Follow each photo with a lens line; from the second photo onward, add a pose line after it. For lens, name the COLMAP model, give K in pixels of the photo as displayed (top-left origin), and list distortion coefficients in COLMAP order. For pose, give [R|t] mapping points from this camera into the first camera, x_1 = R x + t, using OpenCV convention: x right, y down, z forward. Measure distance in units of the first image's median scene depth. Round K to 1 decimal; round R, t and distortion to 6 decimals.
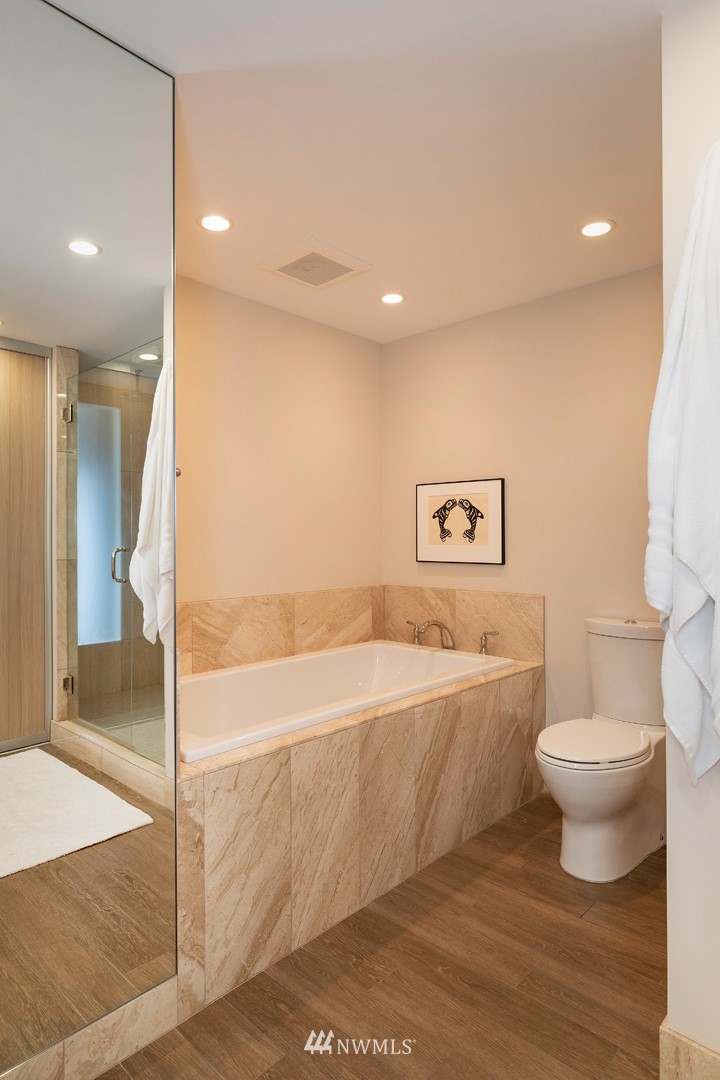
lens RADIAL K [[623.8, 0, 359.8], [0, 623.8, 543.6], [0, 0, 1]] dist [-0.004593, -0.001053]
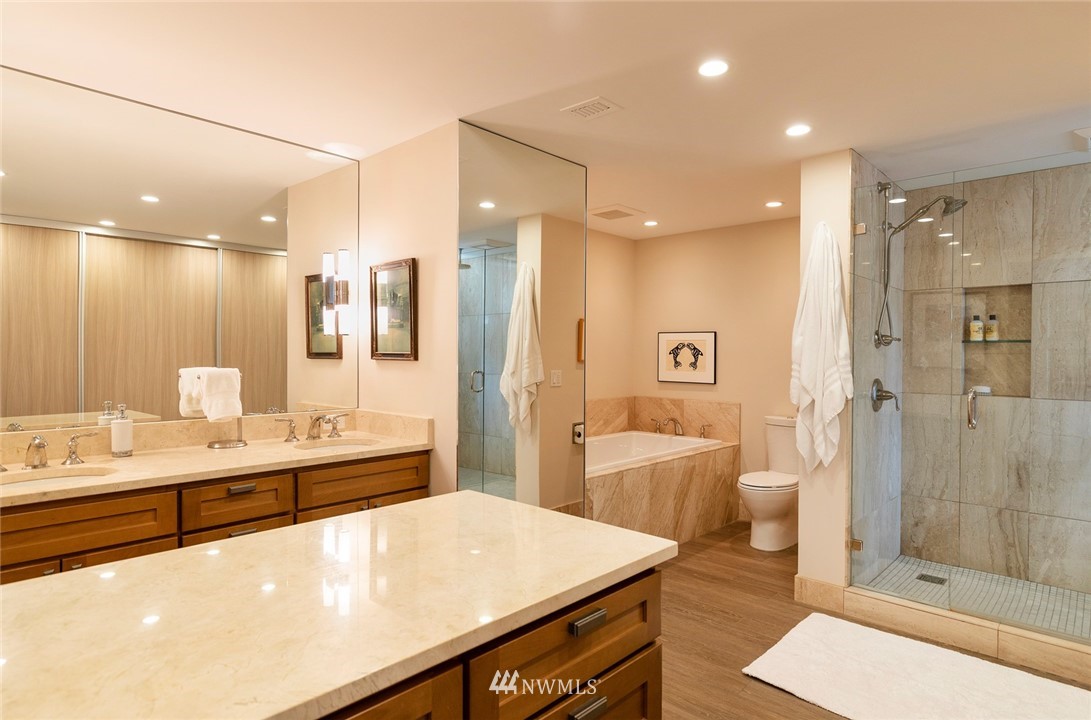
lens RADIAL K [[617.2, 0, 544.5], [0, 617.2, 356.2], [0, 0, 1]] dist [0.009416, -0.000116]
pose [[0.999882, 0.013618, 0.007116, -0.268853], [-0.013597, 0.999903, -0.002955, -0.033388], [-0.007156, 0.002858, 0.999970, -0.725355]]
